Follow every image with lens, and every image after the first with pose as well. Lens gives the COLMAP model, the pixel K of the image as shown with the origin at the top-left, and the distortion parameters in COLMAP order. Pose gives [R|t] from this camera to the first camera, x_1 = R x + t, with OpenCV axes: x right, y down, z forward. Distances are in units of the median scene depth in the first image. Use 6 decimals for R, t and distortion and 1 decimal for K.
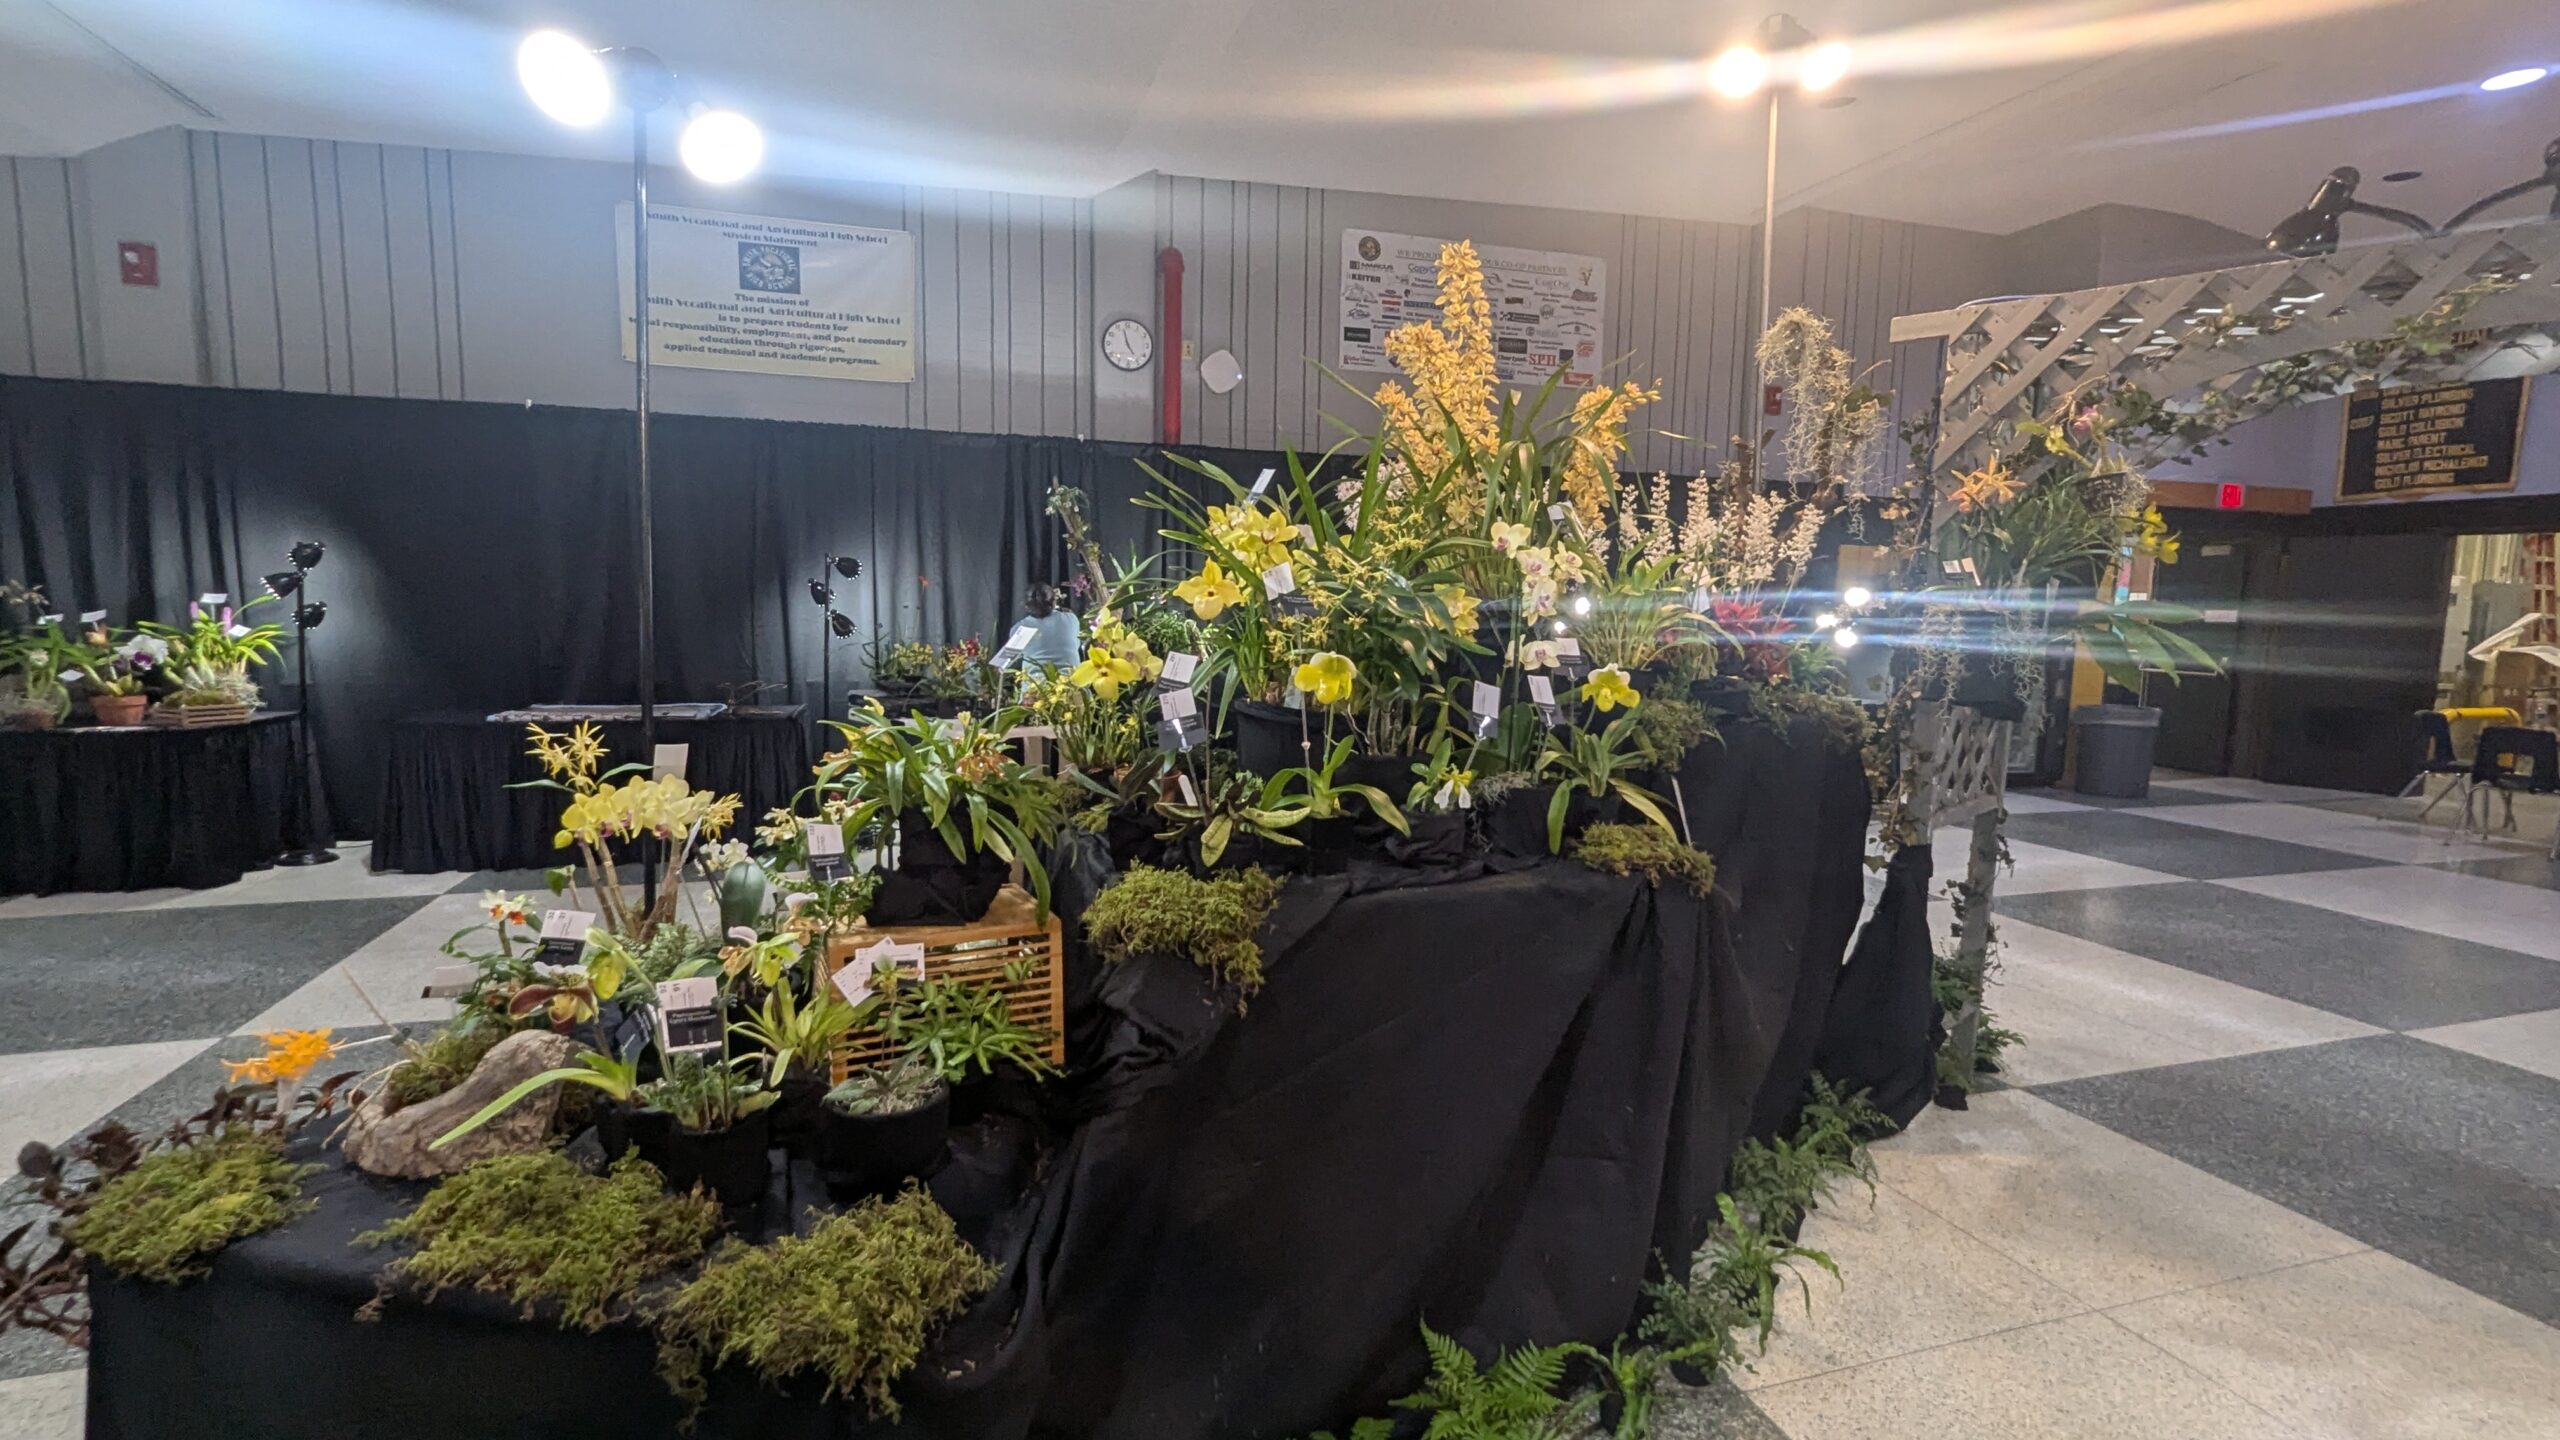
lens RADIAL K [[1171.1, 0, 1285.8], [0, 1171.1, 729.7], [0, 0, 1]] dist [0.001356, 0.000131]
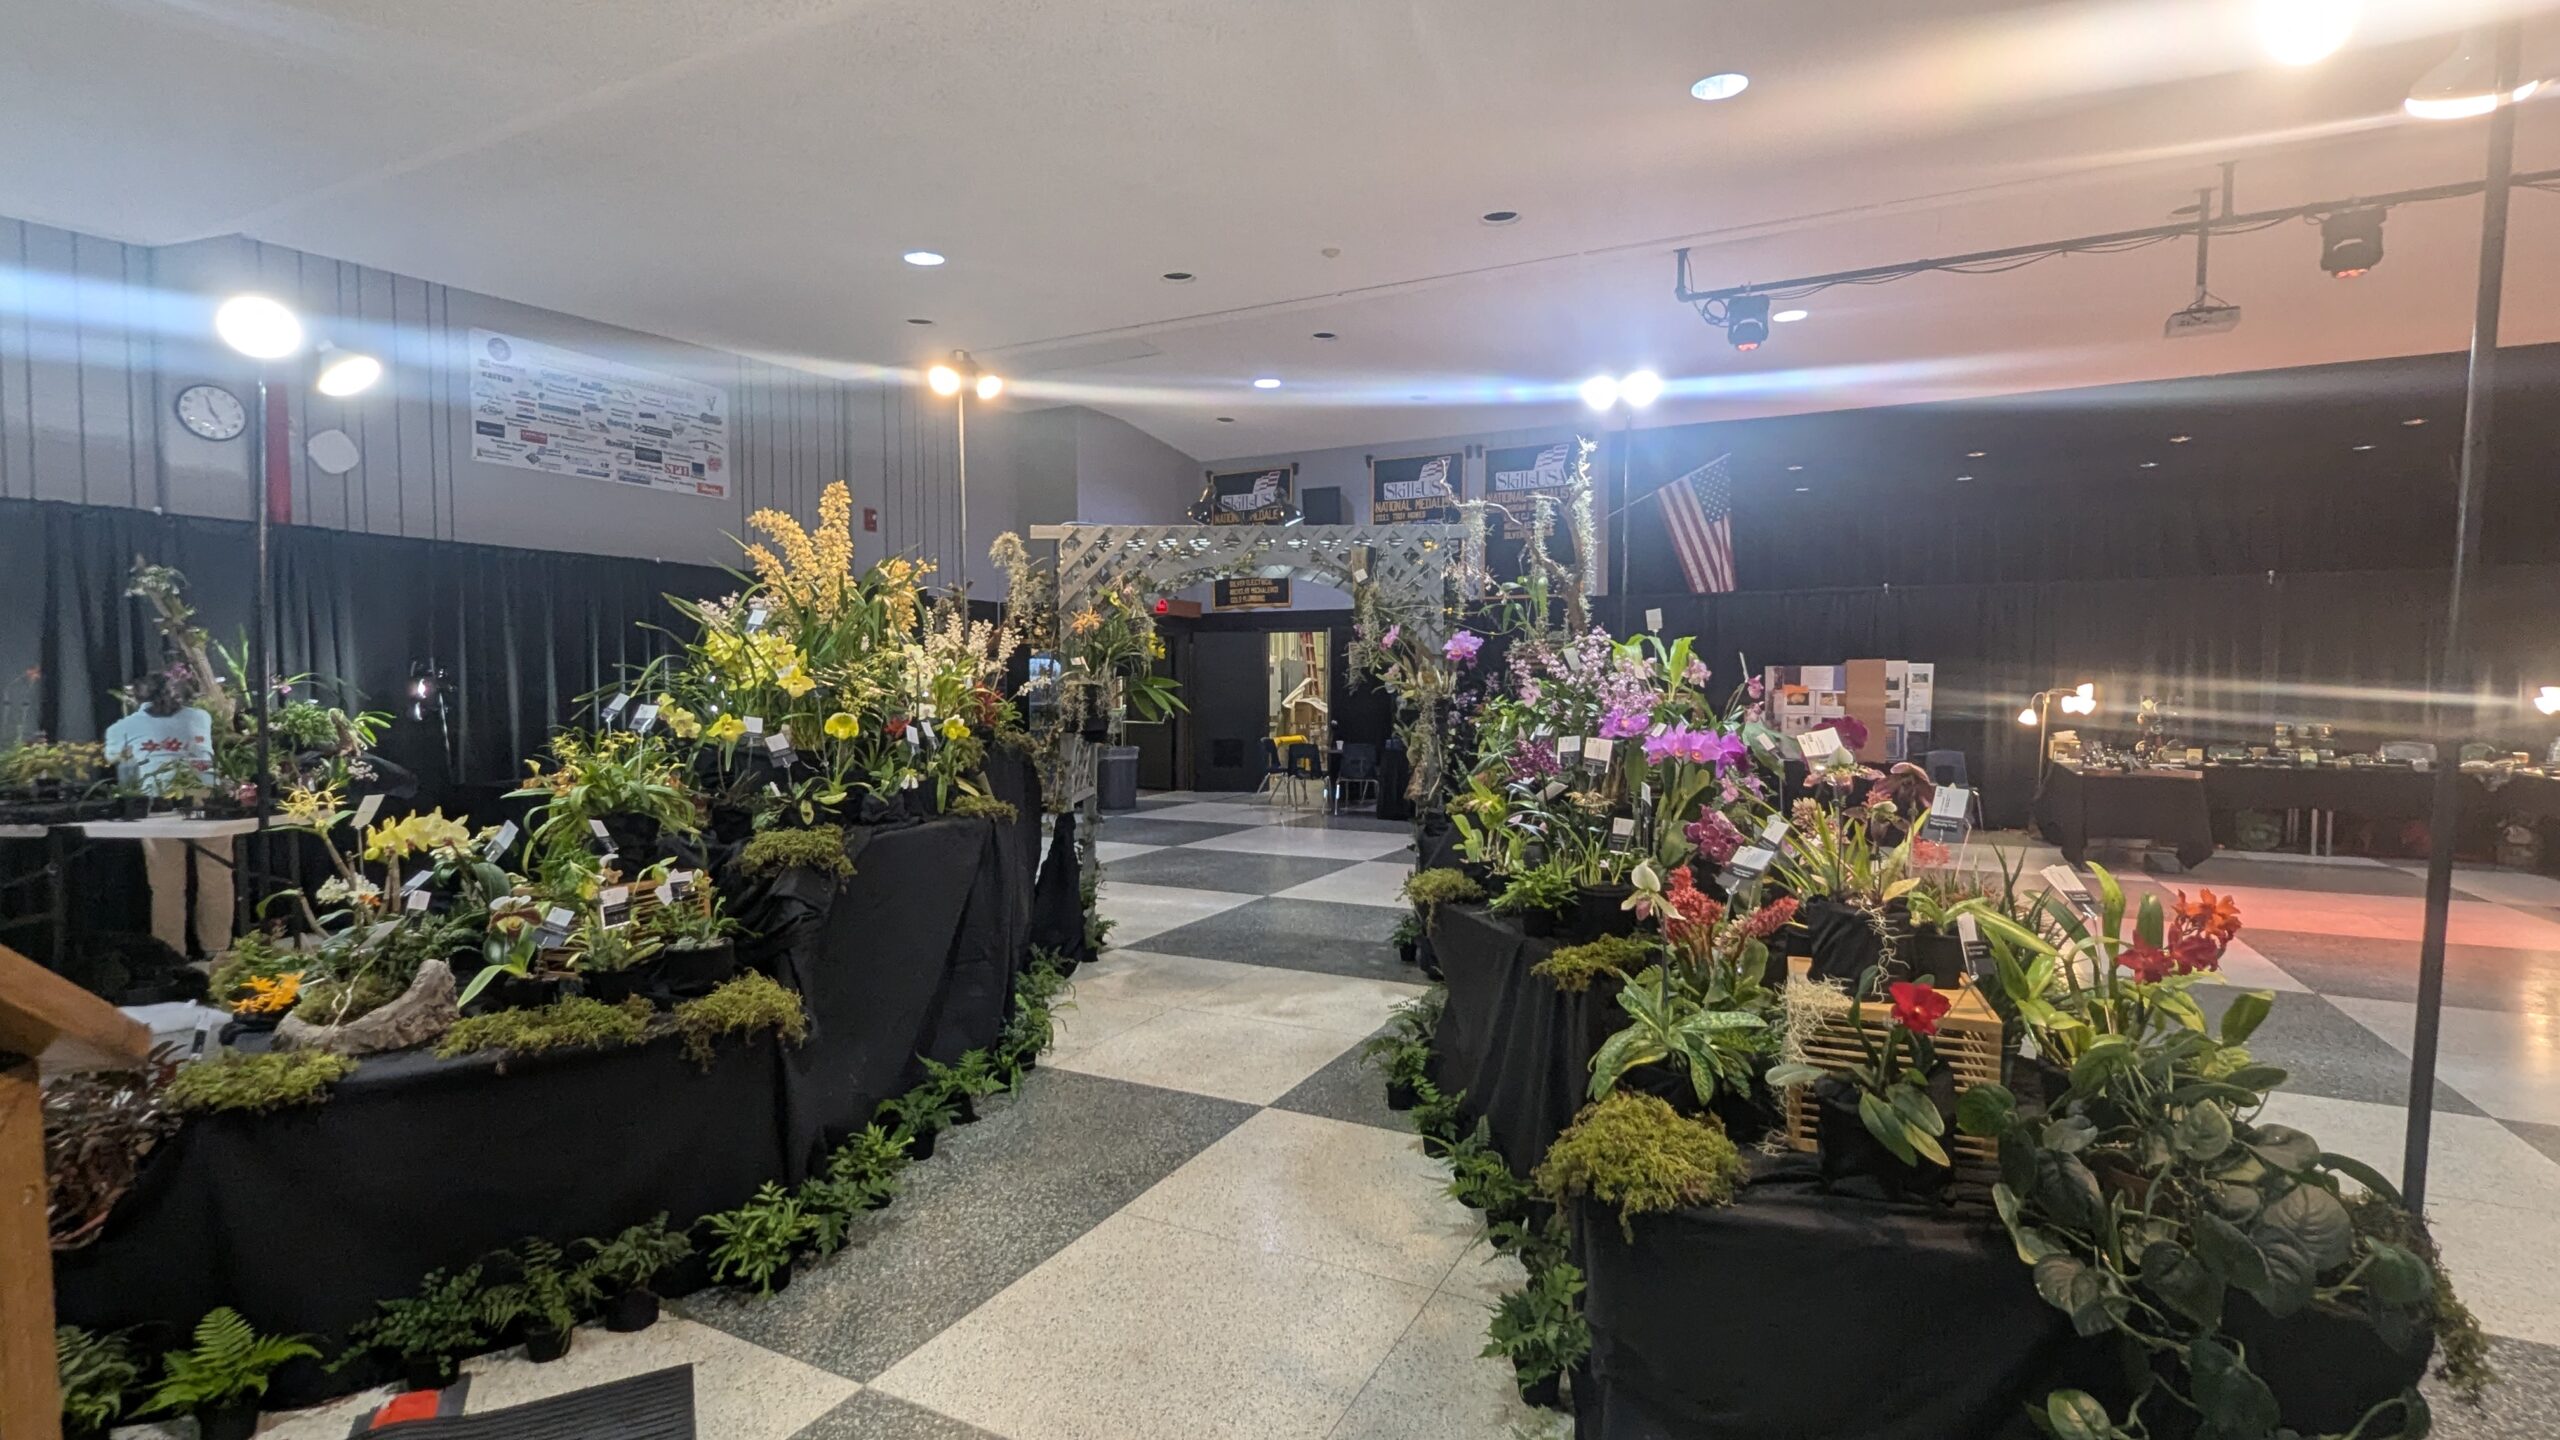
lens RADIAL K [[1171.1, 0, 1291.1], [0, 1171.1, 718.1], [0, 0, 1]] dist [0.001356, 0.000131]
pose [[0.701851, -0.040907, 0.711148, -0.520833], [0.093584, 0.994992, -0.035125, 0.050479], [-0.706149, 0.091205, 0.702164, -0.554093]]
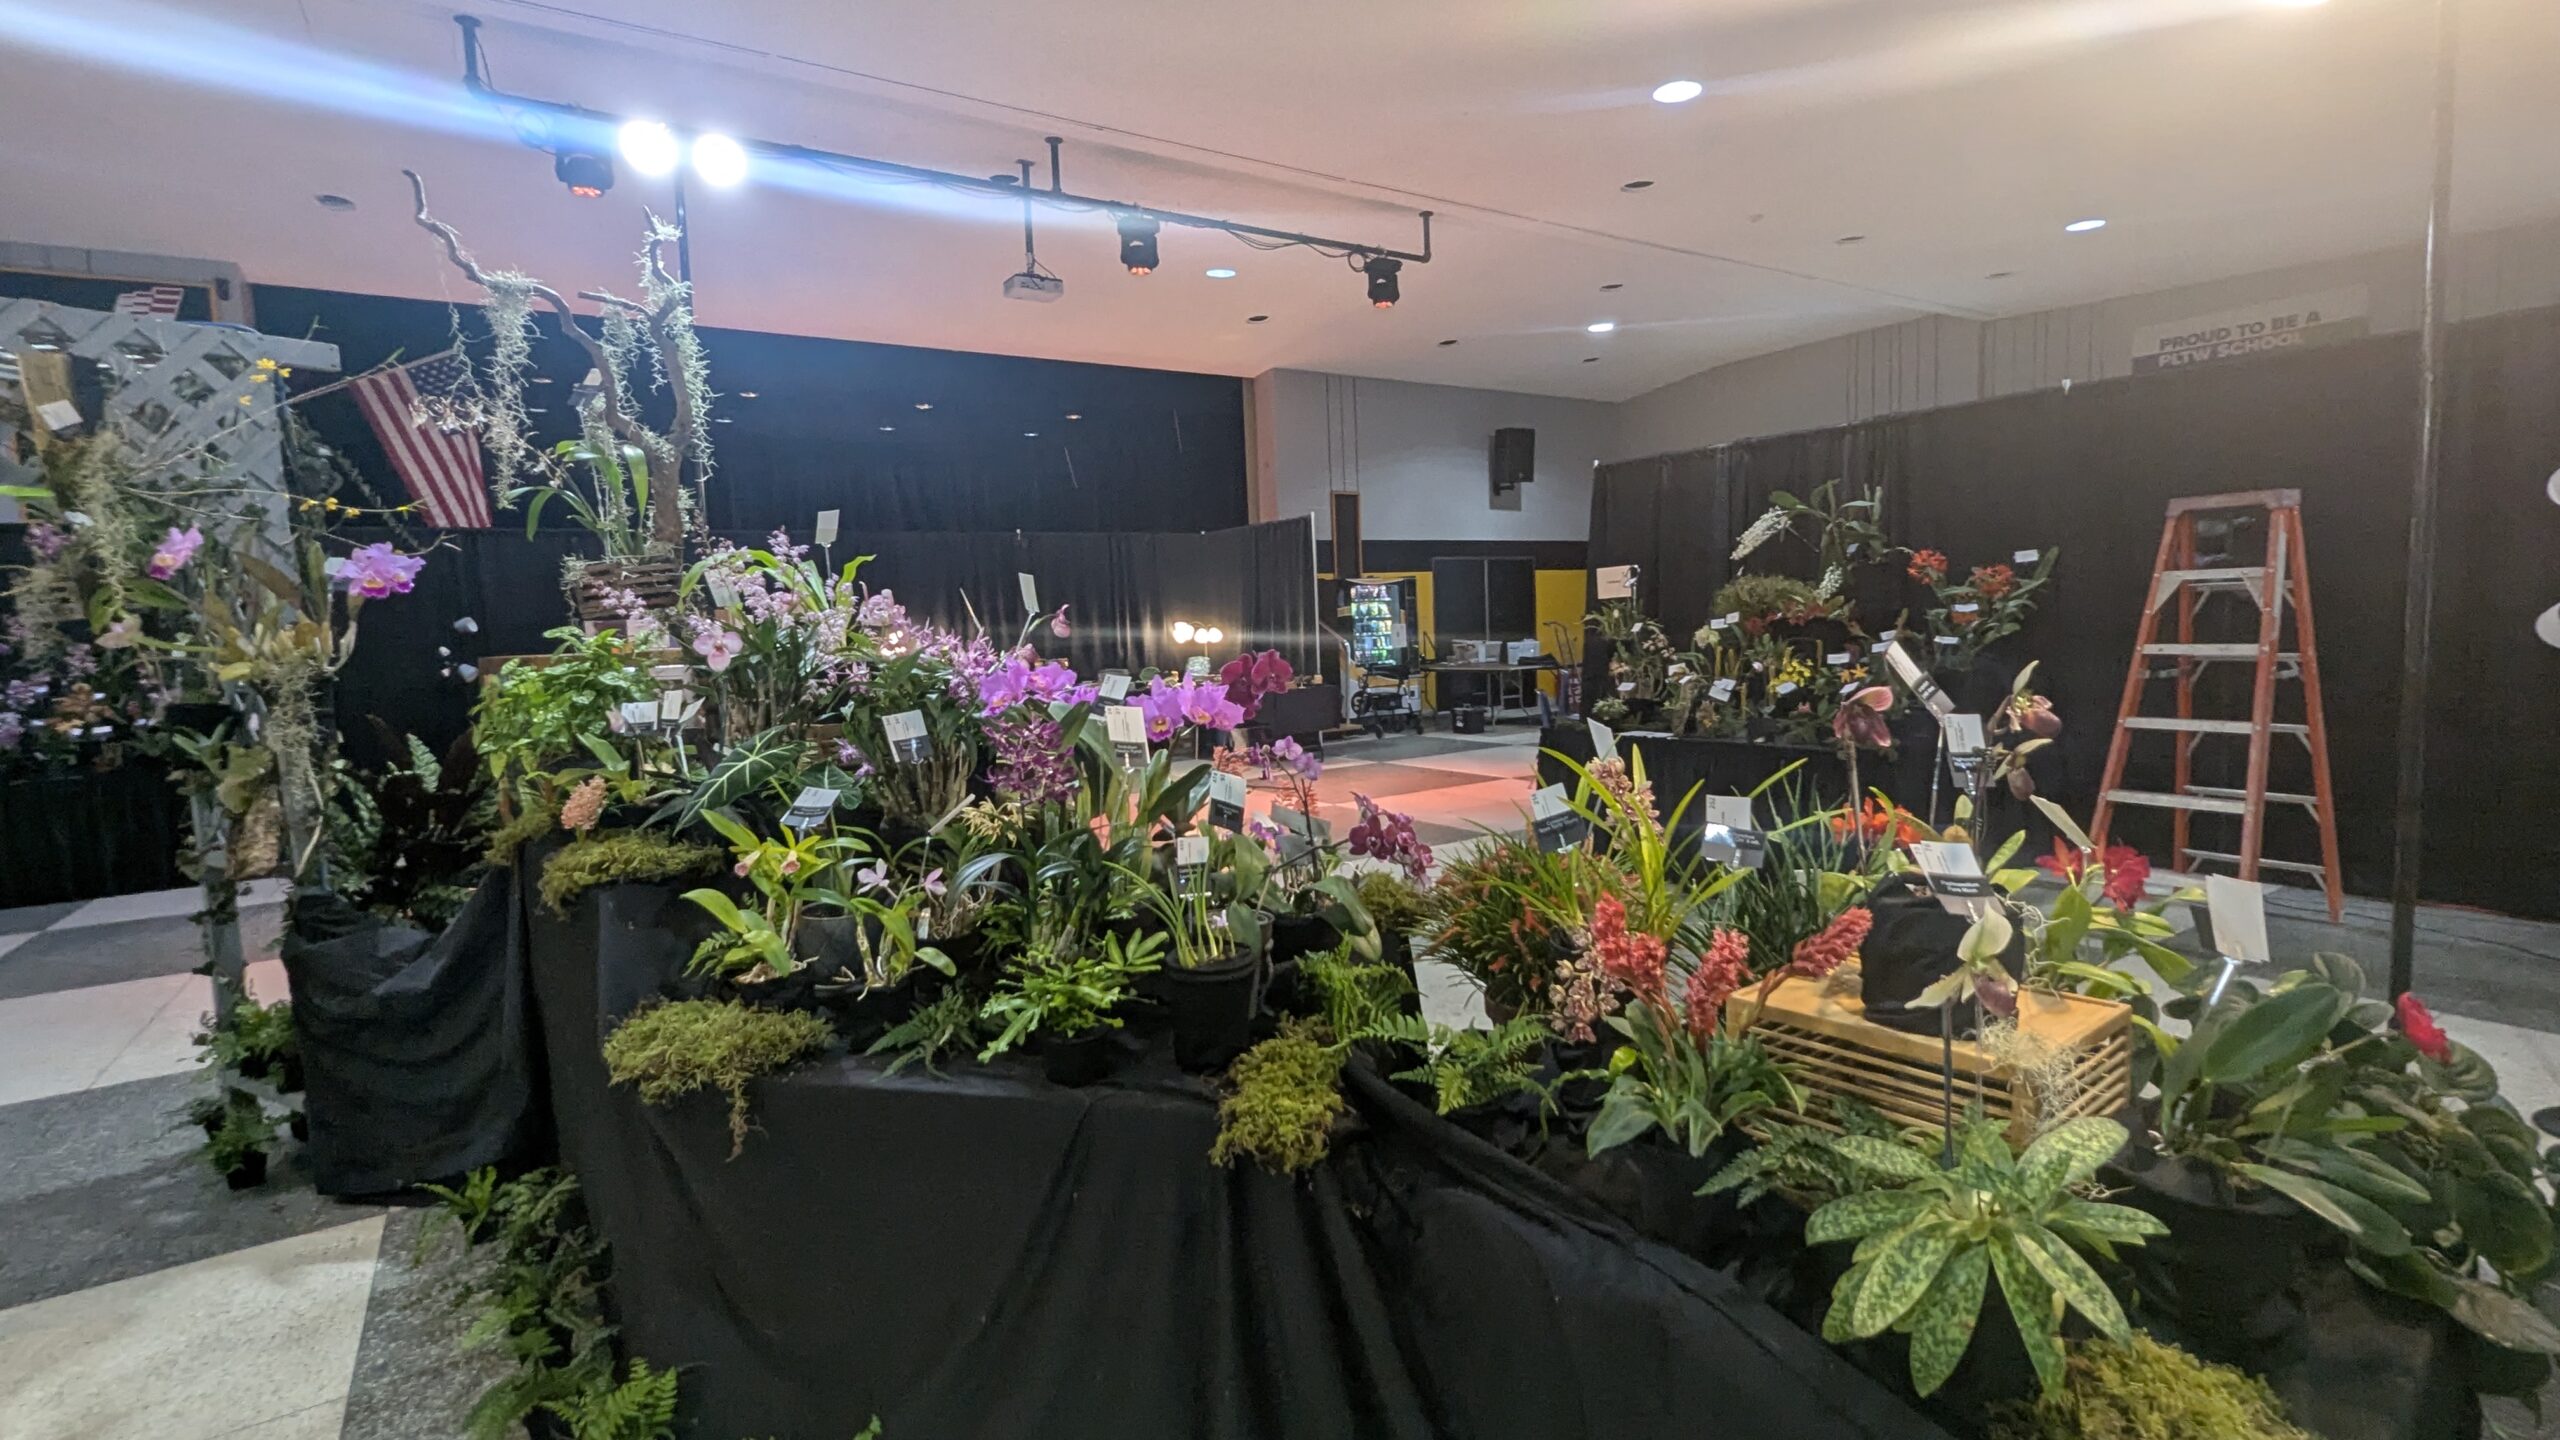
lens RADIAL K [[1171.1, 0, 1282.5], [0, 1171.1, 731.0], [0, 0, 1]] dist [0.001356, 0.000131]
pose [[-0.265920, -0.101484, 0.958638, -0.178364], [0.141954, 0.979480, 0.143067, -0.002903], [-0.953486, 0.174127, -0.246057, 0.055707]]
